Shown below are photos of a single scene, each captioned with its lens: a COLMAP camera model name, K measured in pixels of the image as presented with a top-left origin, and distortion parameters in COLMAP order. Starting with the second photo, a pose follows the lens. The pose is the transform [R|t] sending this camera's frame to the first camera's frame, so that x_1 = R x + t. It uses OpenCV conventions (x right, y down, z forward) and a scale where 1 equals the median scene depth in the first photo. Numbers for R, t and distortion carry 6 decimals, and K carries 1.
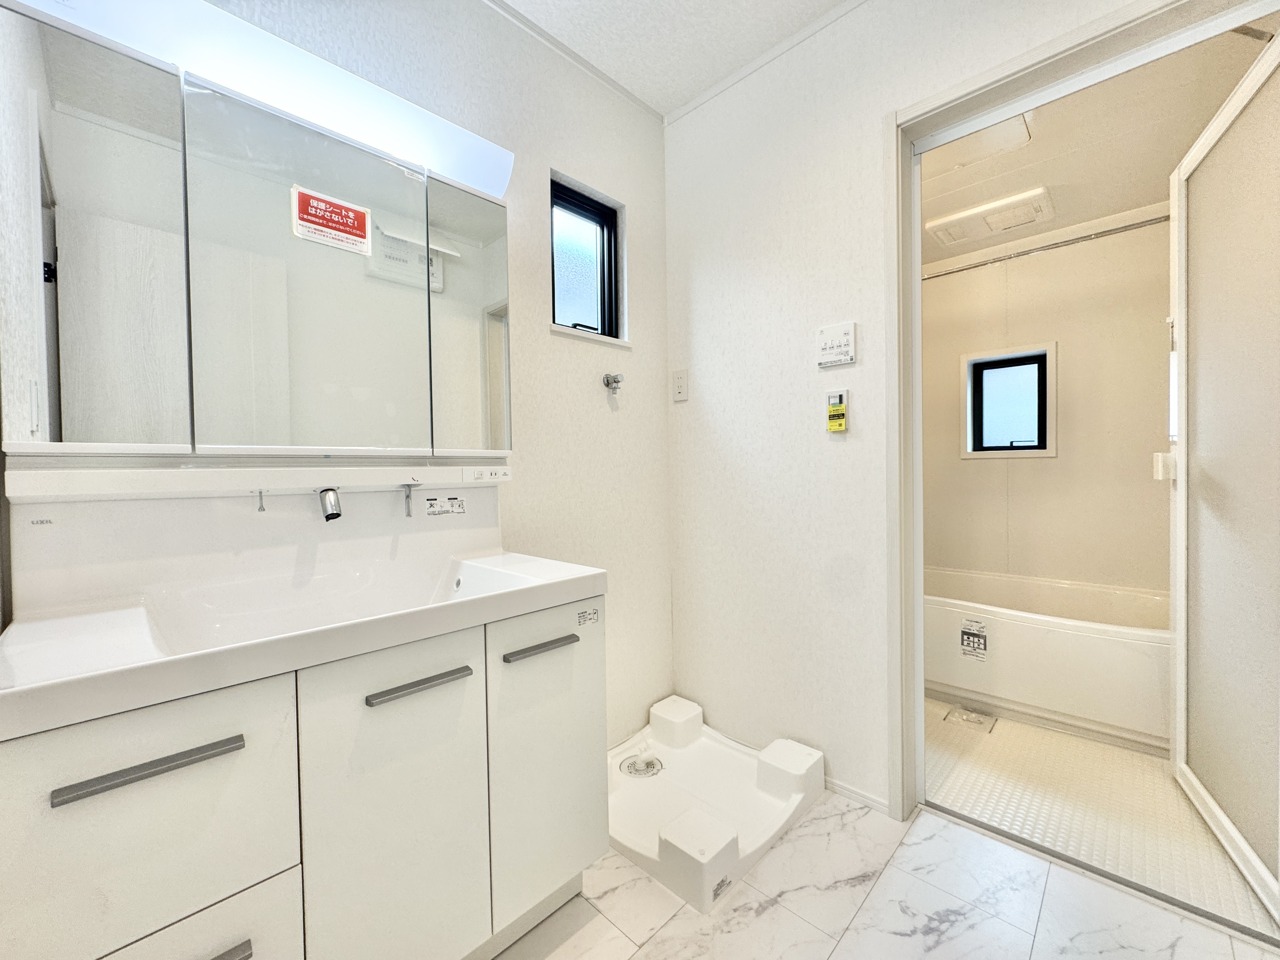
lens RADIAL K [[510.3, 0, 638.6], [0, 510.3, 479.1], [0, 0, 1]] dist [-0.000880, -0.000138]
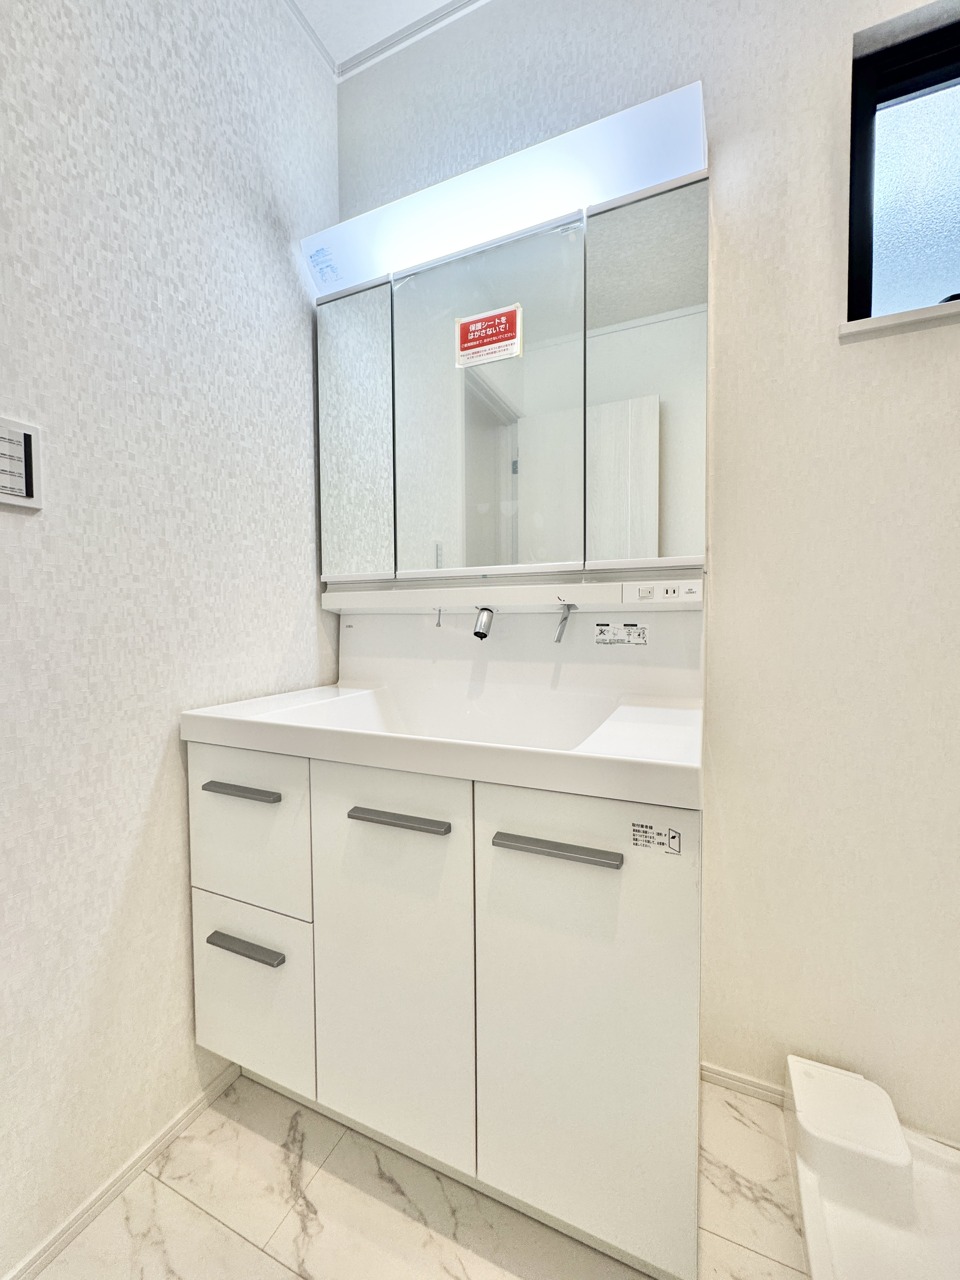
lens RADIAL K [[510.3, 0, 480.5], [0, 510.3, 637.9], [0, 0, 1]] dist [-0.000880, -0.000138]
pose [[0.350554, 0.049184, -0.935250, 0.336752], [-0.014562, 0.998786, 0.047068, 0.029616], [0.936429, -0.002881, 0.350844, 0.620097]]
